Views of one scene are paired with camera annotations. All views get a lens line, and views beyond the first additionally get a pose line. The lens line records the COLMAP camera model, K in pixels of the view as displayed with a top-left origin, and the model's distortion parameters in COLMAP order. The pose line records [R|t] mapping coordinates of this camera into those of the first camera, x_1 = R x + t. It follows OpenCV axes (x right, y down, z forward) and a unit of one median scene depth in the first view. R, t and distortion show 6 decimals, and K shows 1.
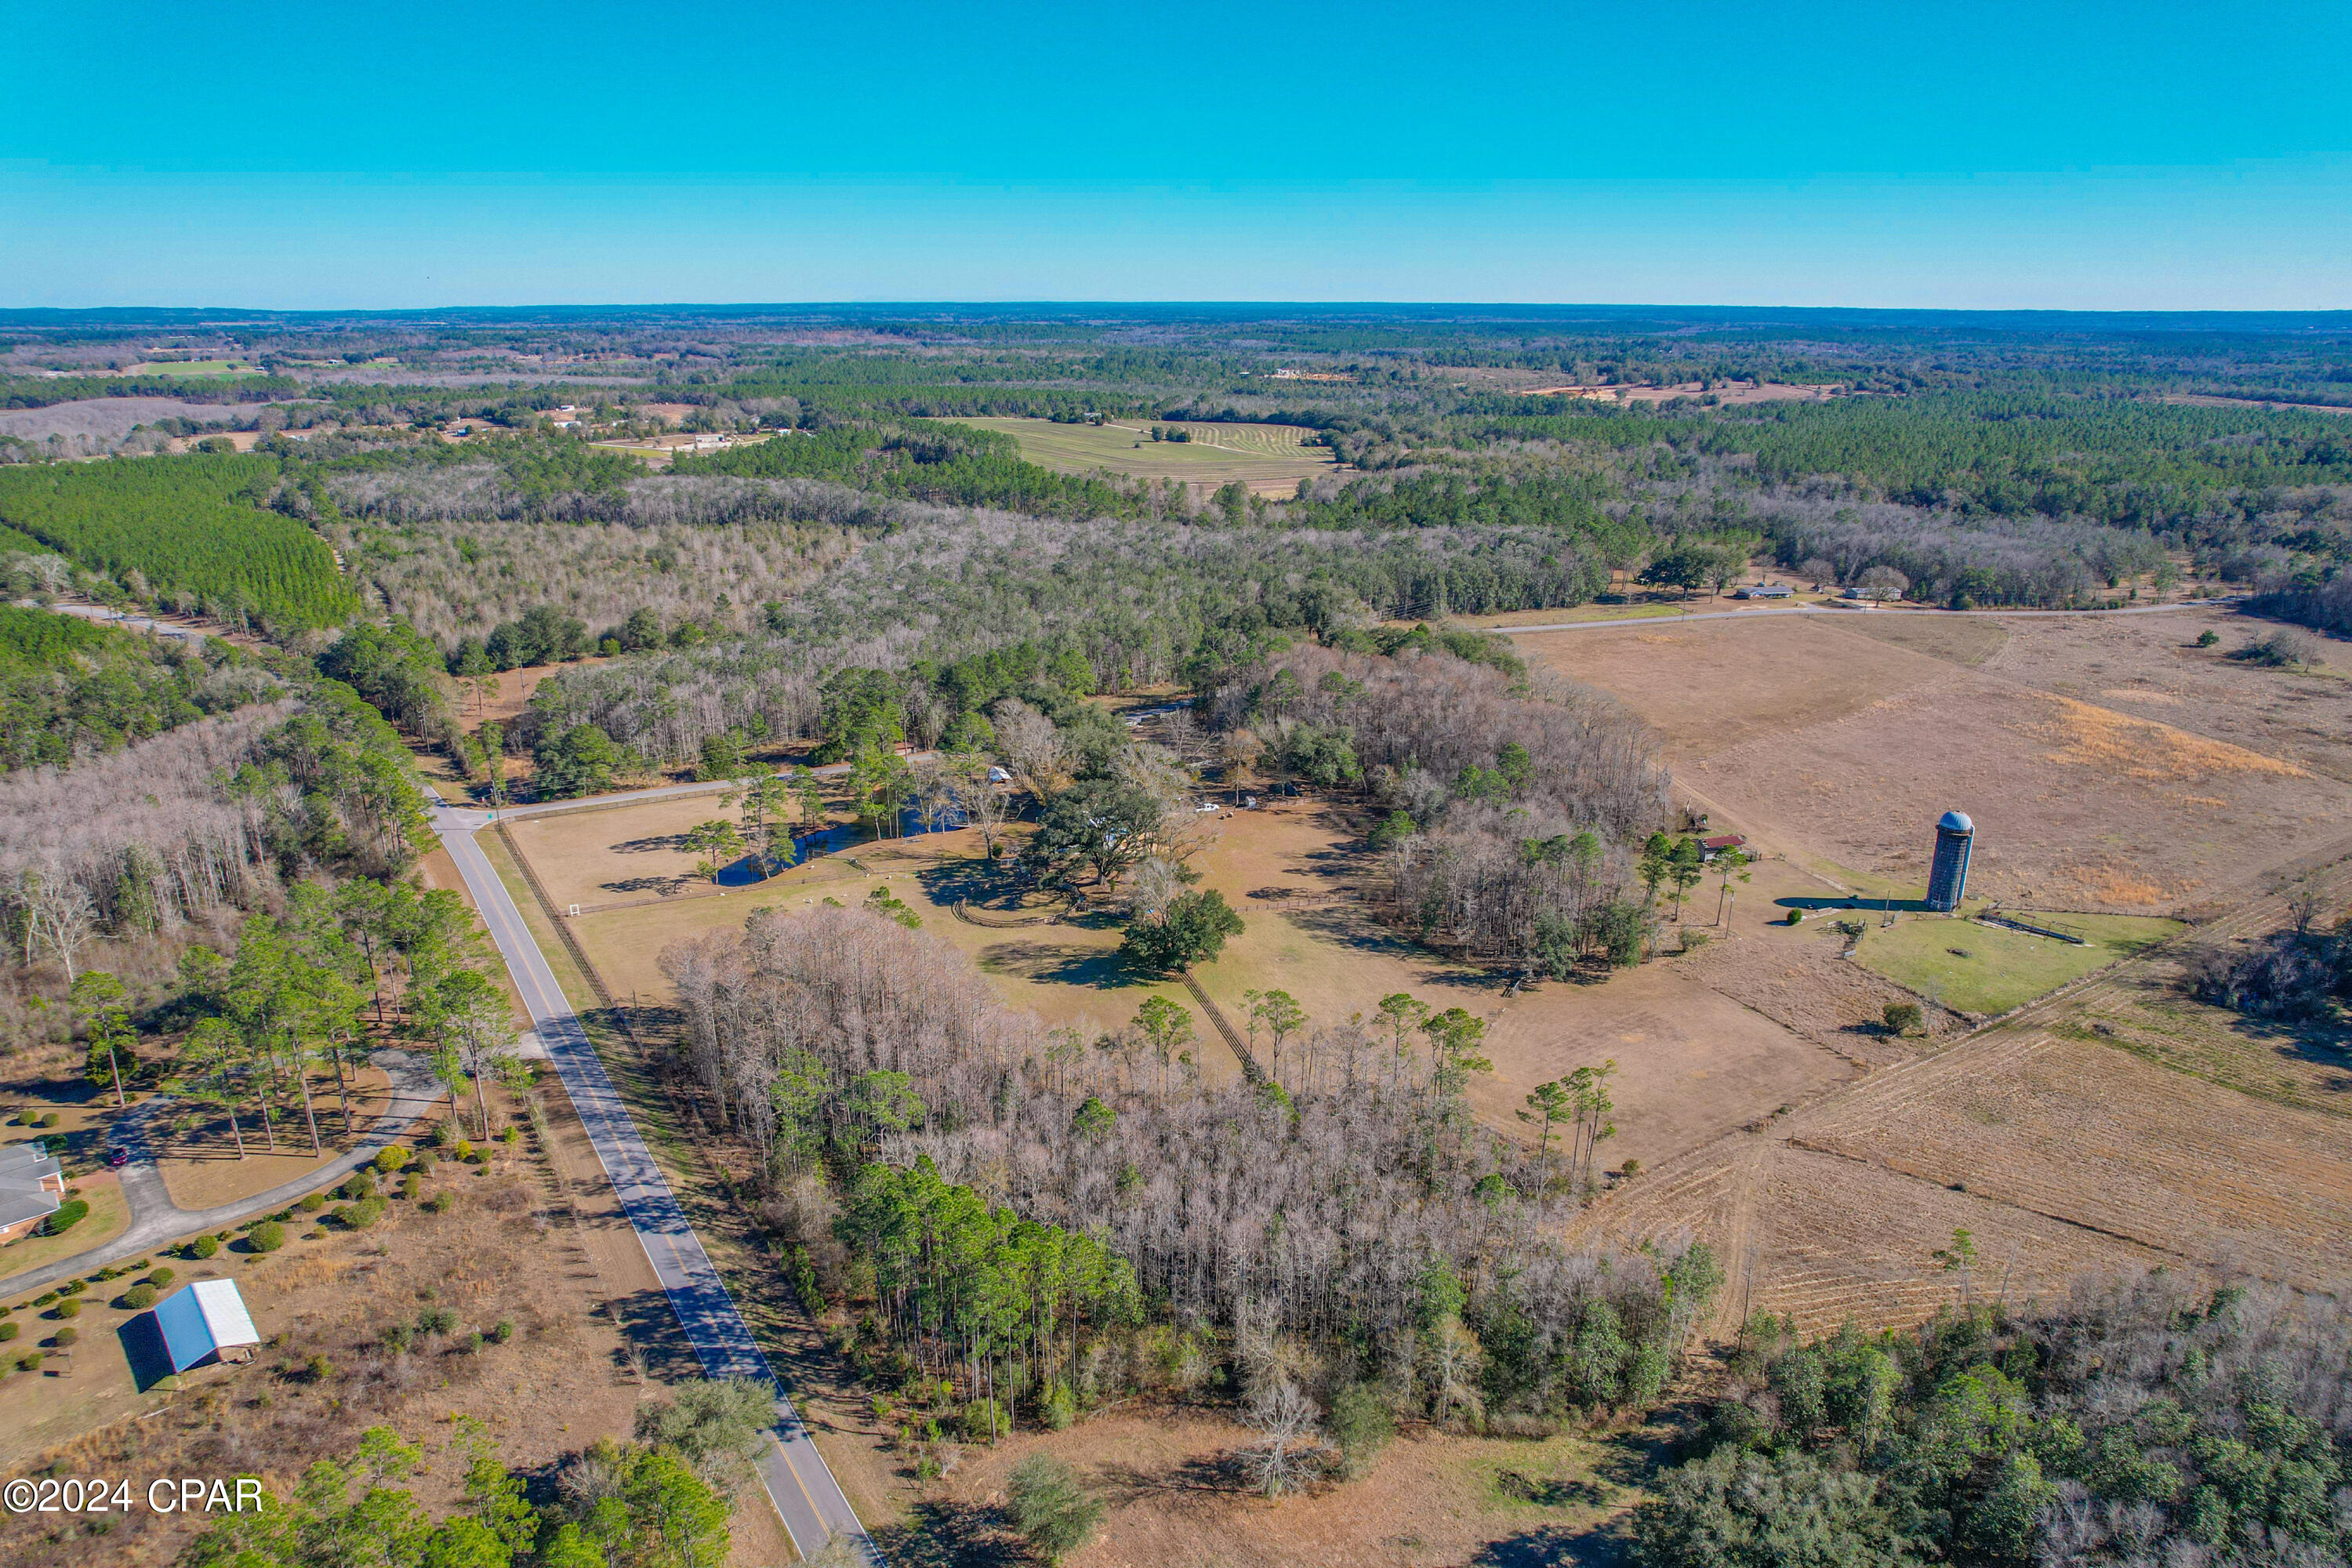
lens RADIAL K [[1514.8, 0, 1184.0], [0, 1514.8, 781.1], [0, 0, 1]] dist [-0.074568, 0.067463]
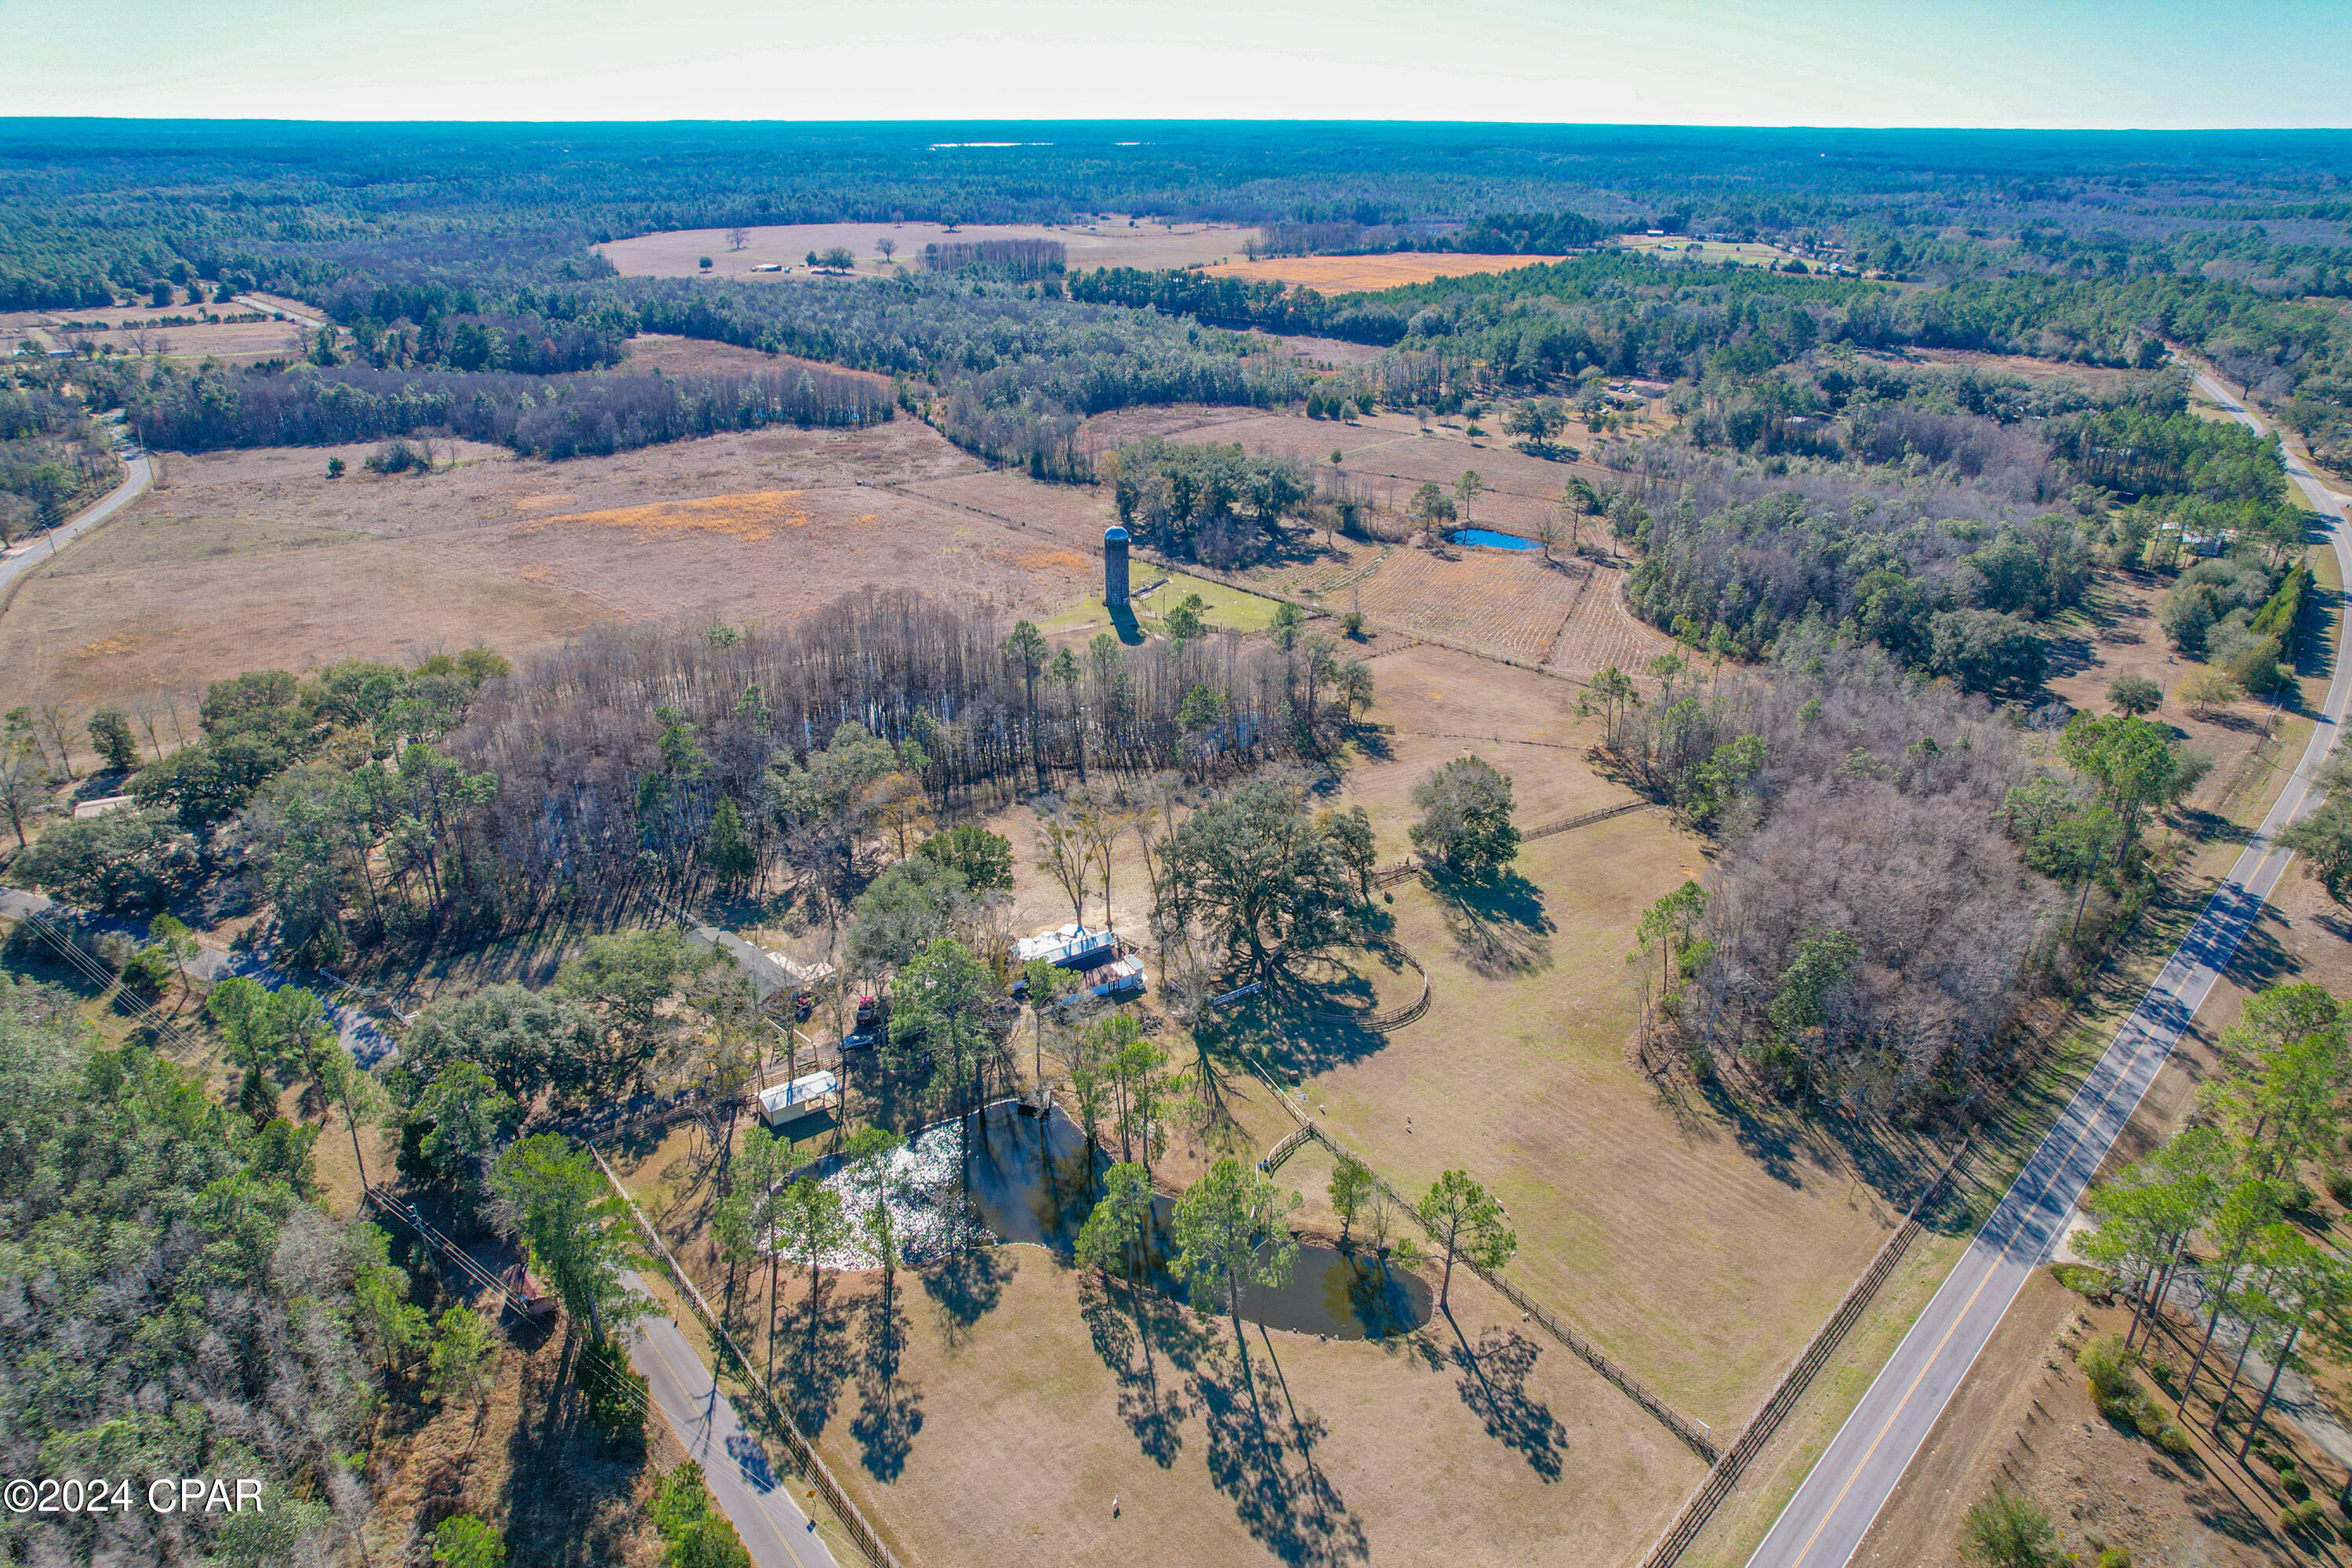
lens RADIAL K [[1514.8, 0, 1189.3], [0, 1514.8, 798.6], [0, 0, 1]] dist [-0.074568, 0.067463]
pose [[-0.235210, -0.408040, 0.882145, -0.610765], [0.293701, 0.835340, 0.464700, -0.308081], [-0.926508, 0.368389, -0.076638, 0.959390]]
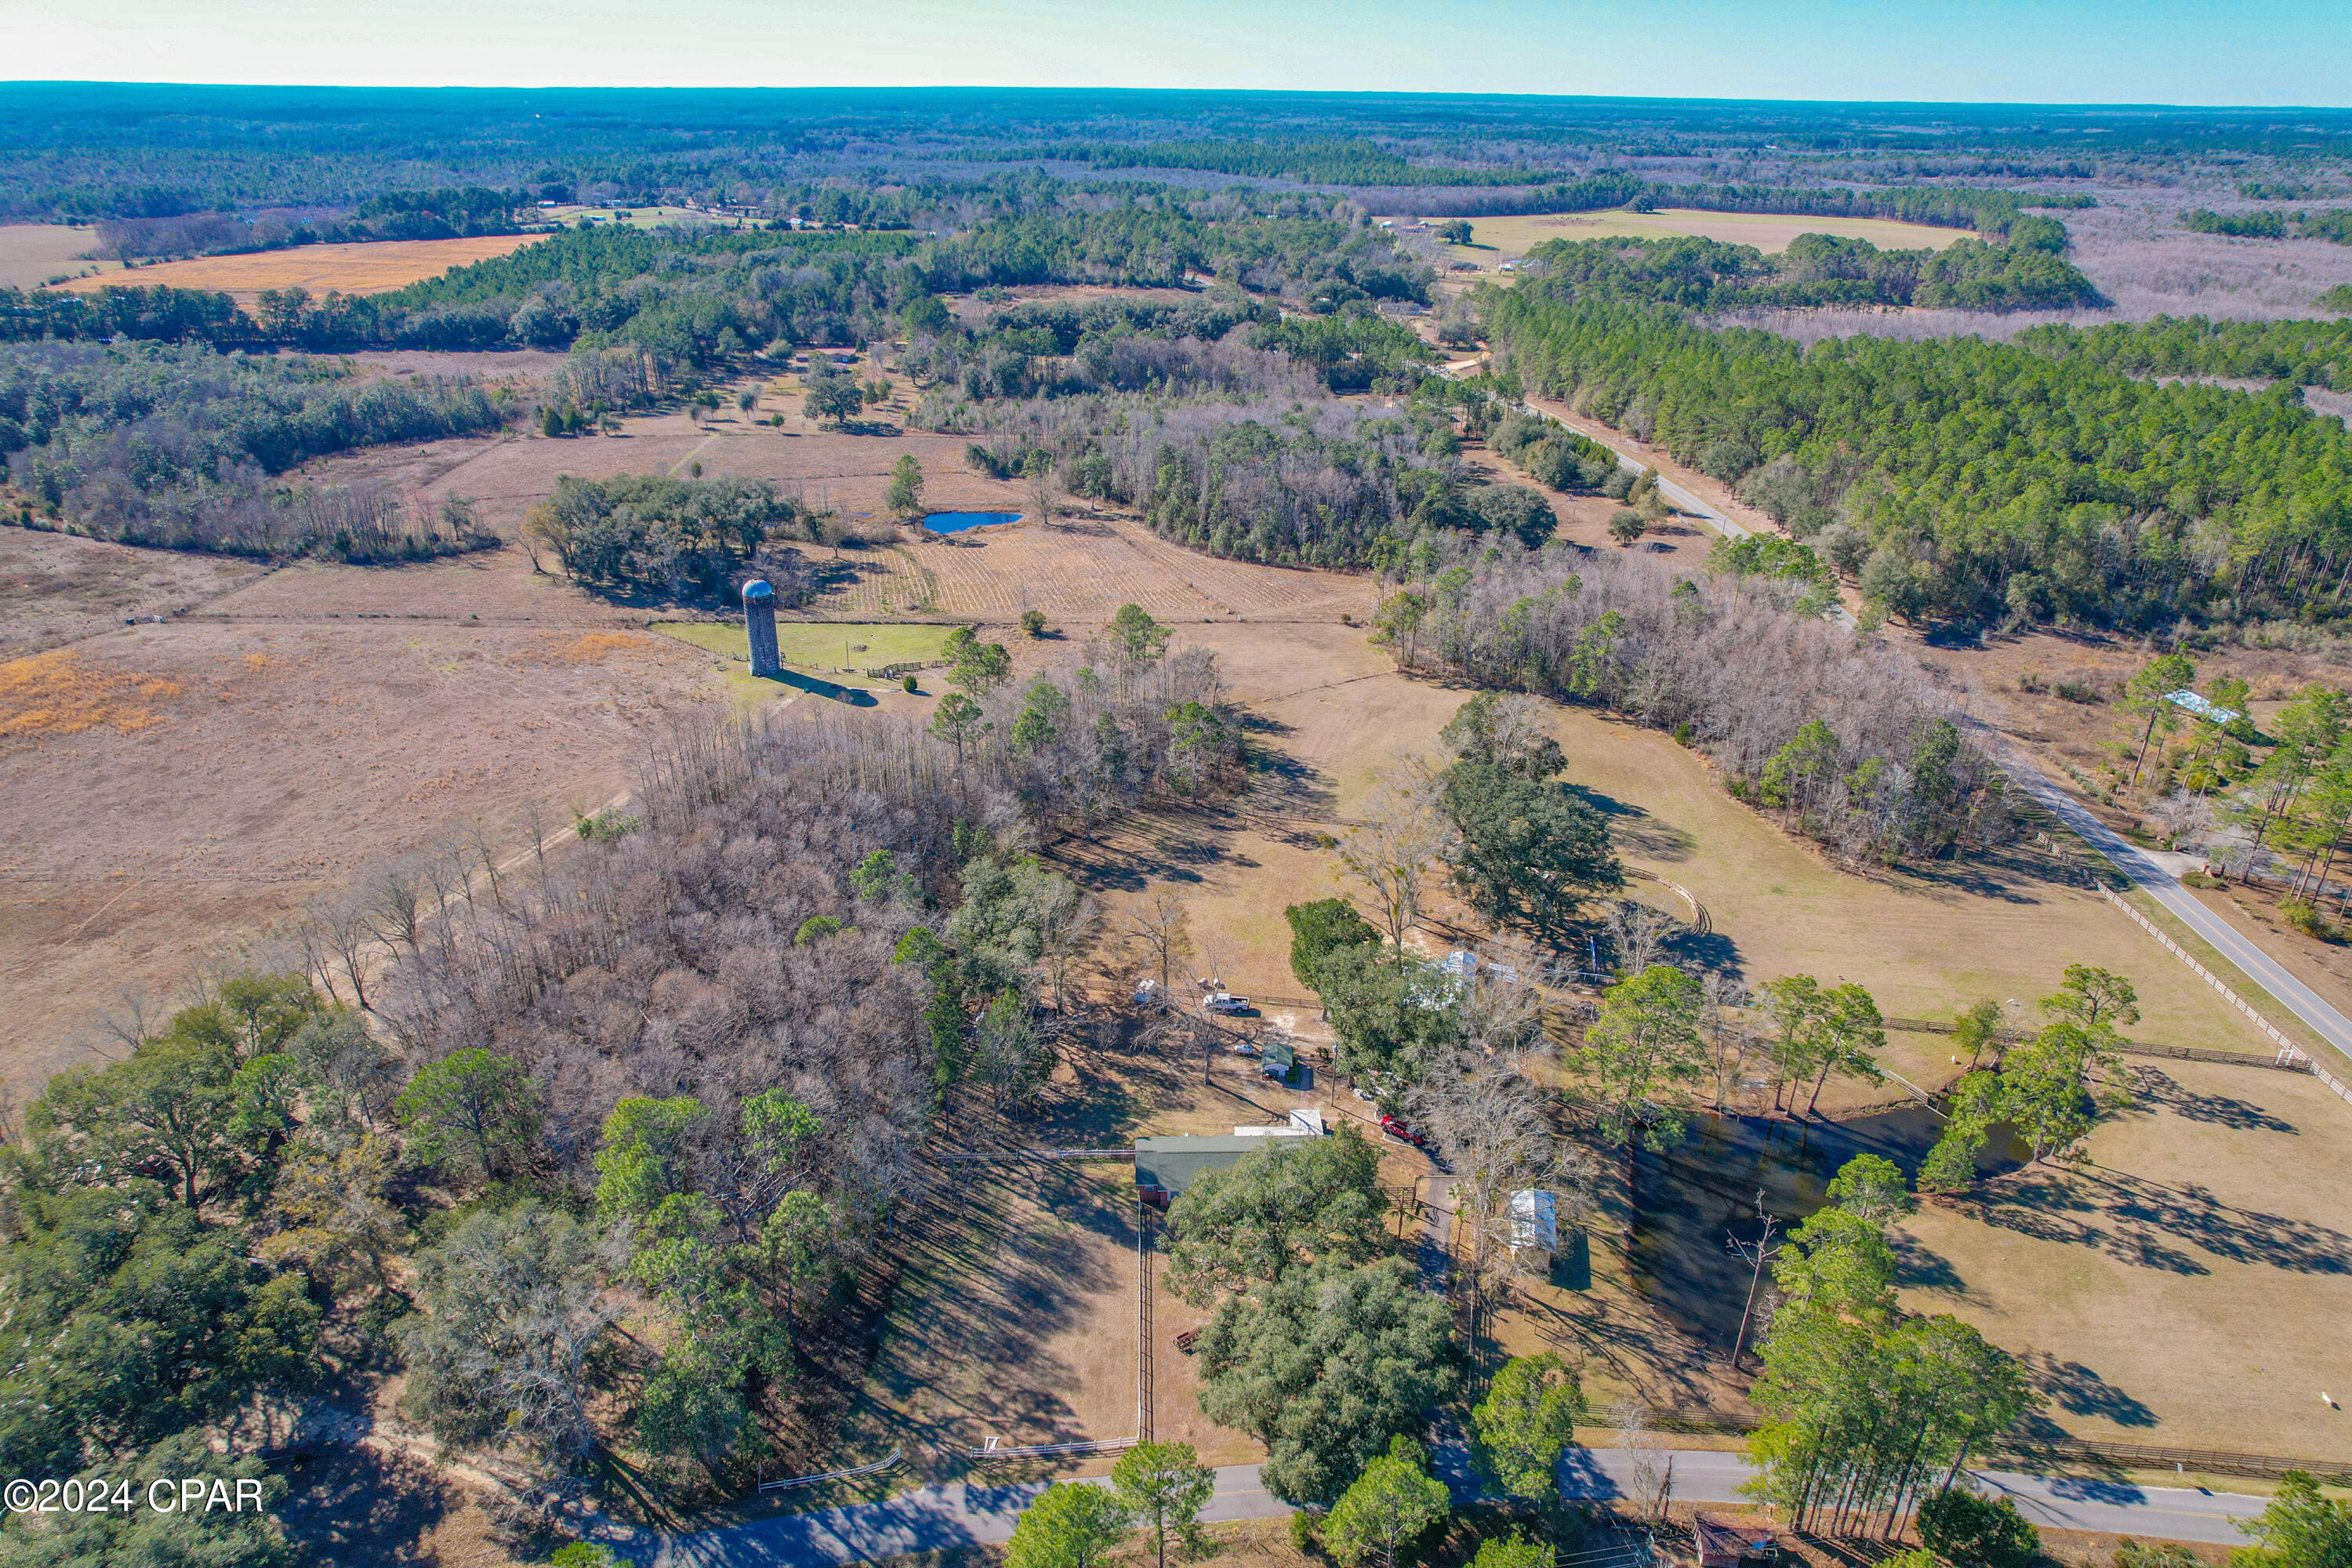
lens RADIAL K [[1514.8, 0, 1197.8], [0, 1514.8, 769.4], [0, 0, 1]] dist [-0.074568, 0.067463]
pose [[-0.858091, -0.224034, 0.462049, -0.231335], [0.146326, 0.755818, 0.638223, -0.434265], [-0.492208, 0.615263, -0.615778, 1.348570]]
